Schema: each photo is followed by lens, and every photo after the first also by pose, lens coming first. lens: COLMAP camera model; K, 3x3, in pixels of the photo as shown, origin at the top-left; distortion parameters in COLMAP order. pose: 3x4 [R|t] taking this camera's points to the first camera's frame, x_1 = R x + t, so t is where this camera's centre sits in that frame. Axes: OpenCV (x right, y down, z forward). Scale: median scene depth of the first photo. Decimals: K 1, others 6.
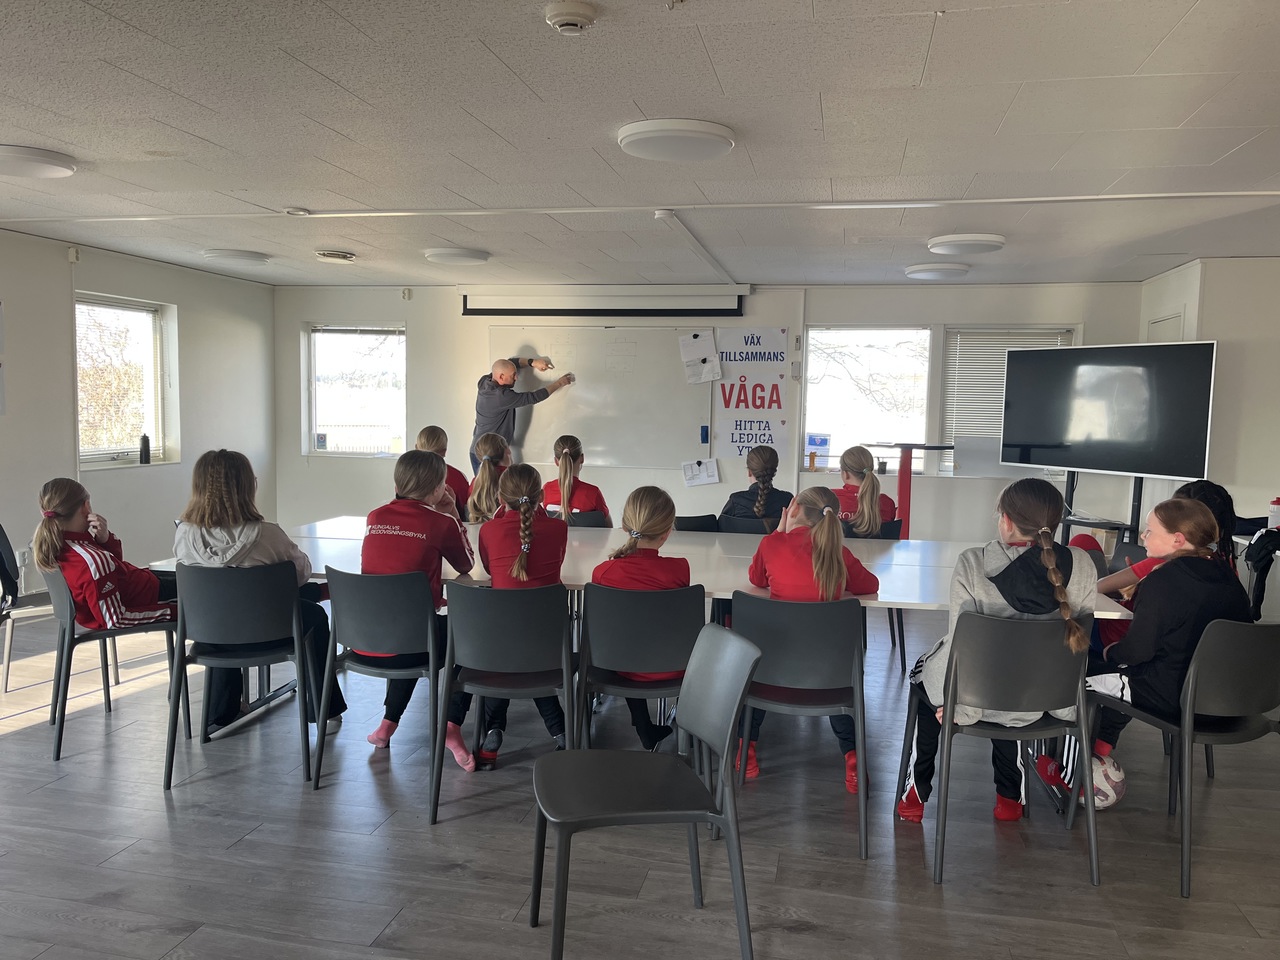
lens RADIAL K [[966.2, 0, 636.3], [0, 966.2, 481.7], [0, 0, 1]] dist [0.012949, 0.001310]
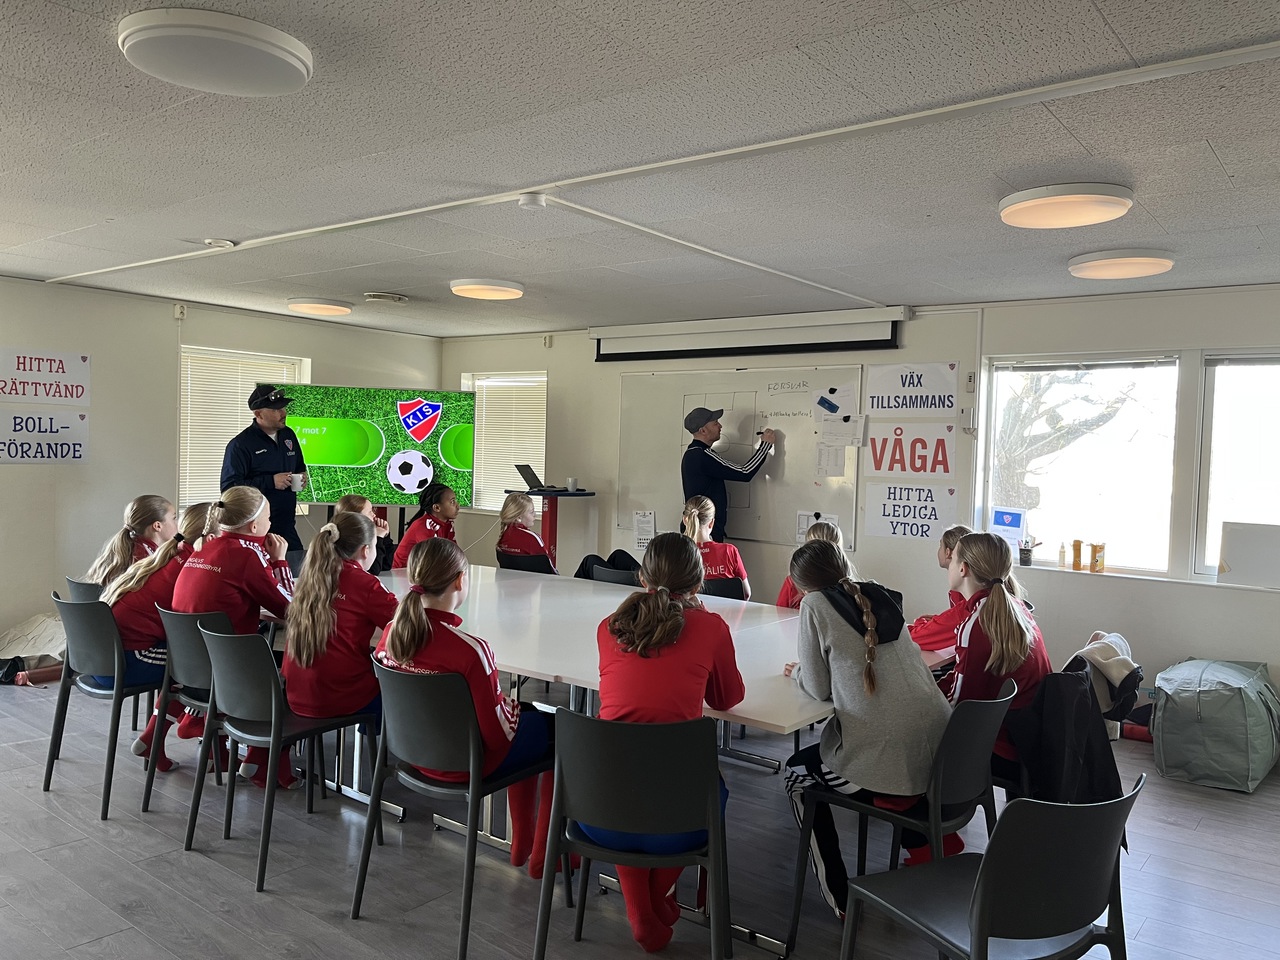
lens RADIAL K [[966.2, 0, 638.4], [0, 966.2, 481.2], [0, 0, 1]] dist [0.012949, 0.001310]
pose [[0.899327, 0.021014, -0.436772, 0.257199], [-0.051237, 0.997028, -0.057530, -0.015139], [0.434265, 0.074117, 0.897731, 0.245498]]
